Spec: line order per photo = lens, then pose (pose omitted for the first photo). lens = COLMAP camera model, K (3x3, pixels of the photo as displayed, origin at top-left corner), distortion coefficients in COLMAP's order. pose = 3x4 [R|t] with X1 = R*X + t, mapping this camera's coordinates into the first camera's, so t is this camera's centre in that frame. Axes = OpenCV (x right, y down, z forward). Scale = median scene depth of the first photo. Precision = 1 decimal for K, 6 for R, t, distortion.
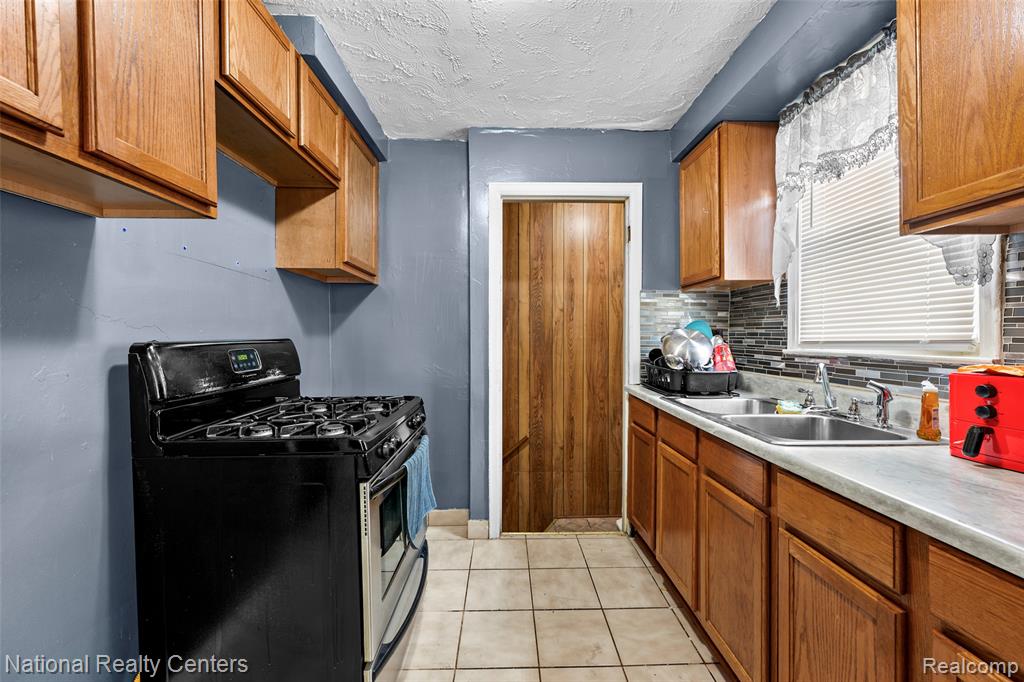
lens RADIAL K [[406.6, 0, 513.3], [0, 406.6, 341.2], [0, 0, 1]] dist [-0.003175, 0.000263]
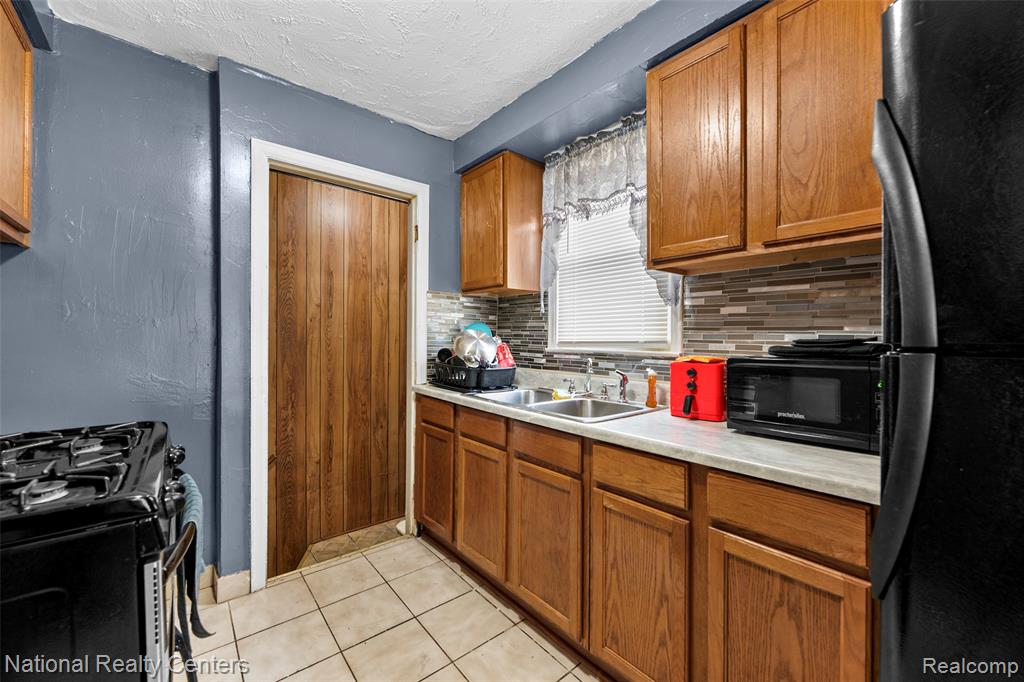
lens RADIAL K [[406.6, 0, 517.3], [0, 406.6, 342.3], [0, 0, 1]] dist [-0.003175, 0.000263]
pose [[0.780122, 0.001674, 0.625625, -0.181184], [-0.002988, 0.999995, 0.001051, 0.001280], [-0.625620, -0.002690, 0.780123, 0.085268]]
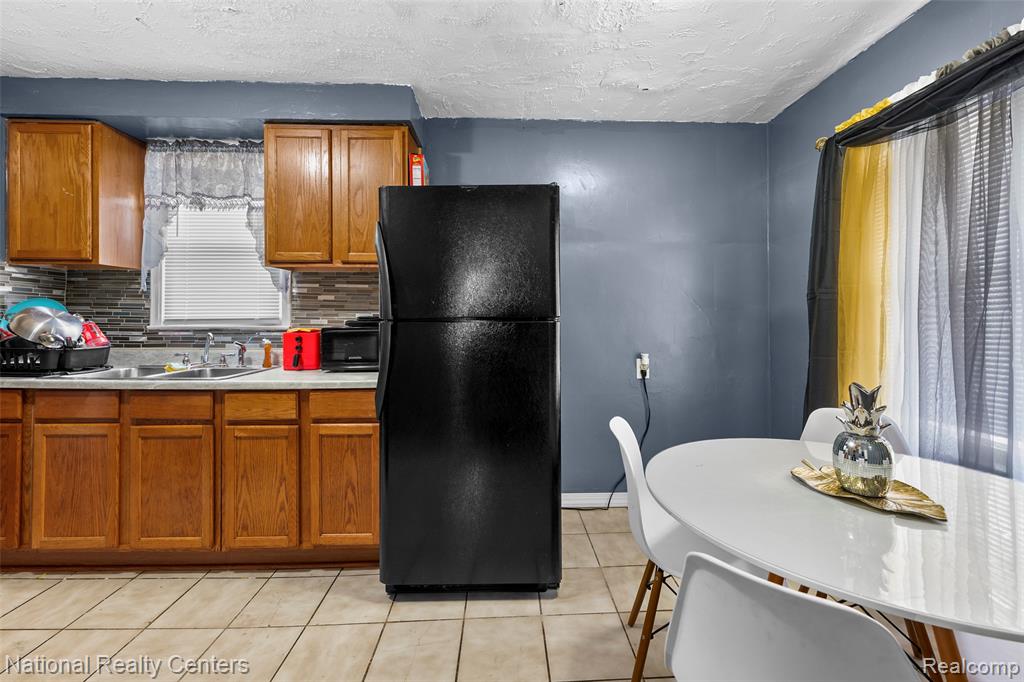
lens RADIAL K [[406.6, 0, 511.5], [0, 406.6, 315.2], [0, 0, 1]] dist [-0.003175, 0.000263]
pose [[-0.004159, 0.008529, 0.999955, -0.595764], [0.005793, 0.999947, -0.008504, 0.004176], [-0.999975, 0.005757, -0.004208, -0.119323]]
